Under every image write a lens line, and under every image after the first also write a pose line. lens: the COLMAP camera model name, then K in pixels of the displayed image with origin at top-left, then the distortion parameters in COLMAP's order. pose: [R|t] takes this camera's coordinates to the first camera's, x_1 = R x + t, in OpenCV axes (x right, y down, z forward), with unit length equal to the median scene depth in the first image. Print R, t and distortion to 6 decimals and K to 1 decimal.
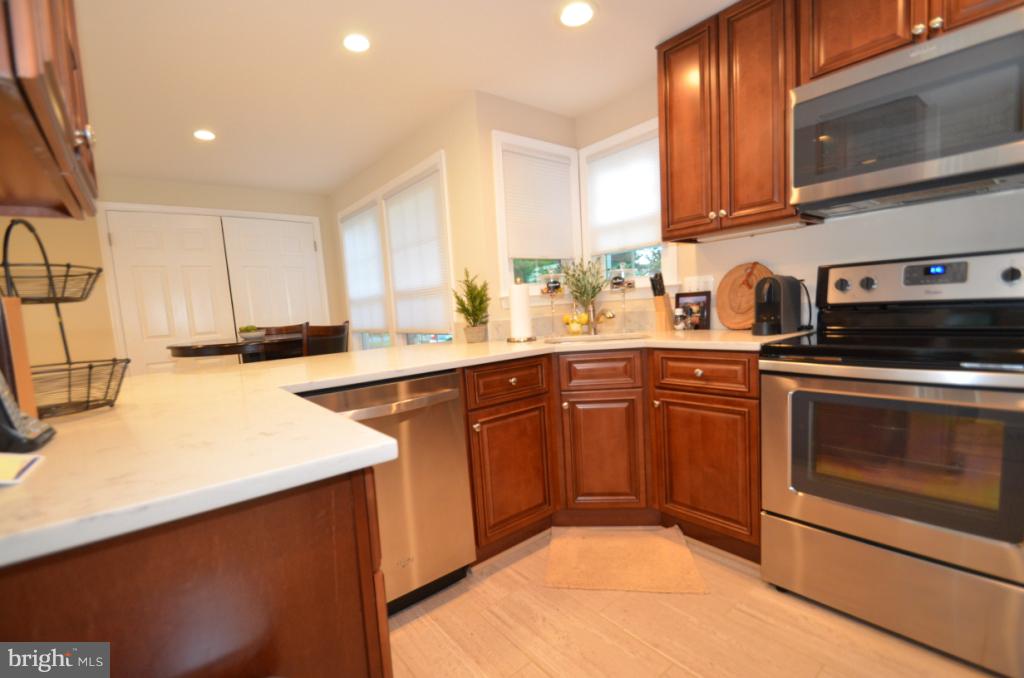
lens RADIAL K [[444.4, 0, 508.5], [0, 444.4, 345.6], [0, 0, 1]] dist [-0.000200, -0.000340]
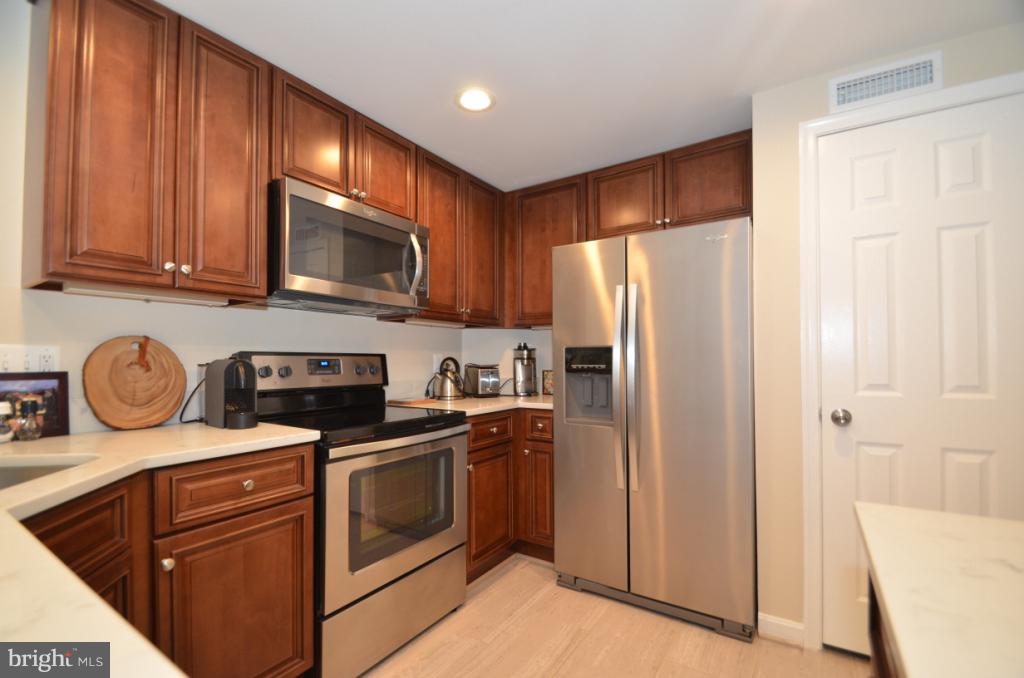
lens RADIAL K [[444.4, 0, 508.3], [0, 444.4, 345.4], [0, 0, 1]] dist [-0.000200, -0.000340]
pose [[-0.281072, 0.094881, 0.954985, -0.373288], [0.102922, 0.992342, -0.068300, -0.066432], [-0.954152, 0.079092, -0.288685, 0.724571]]
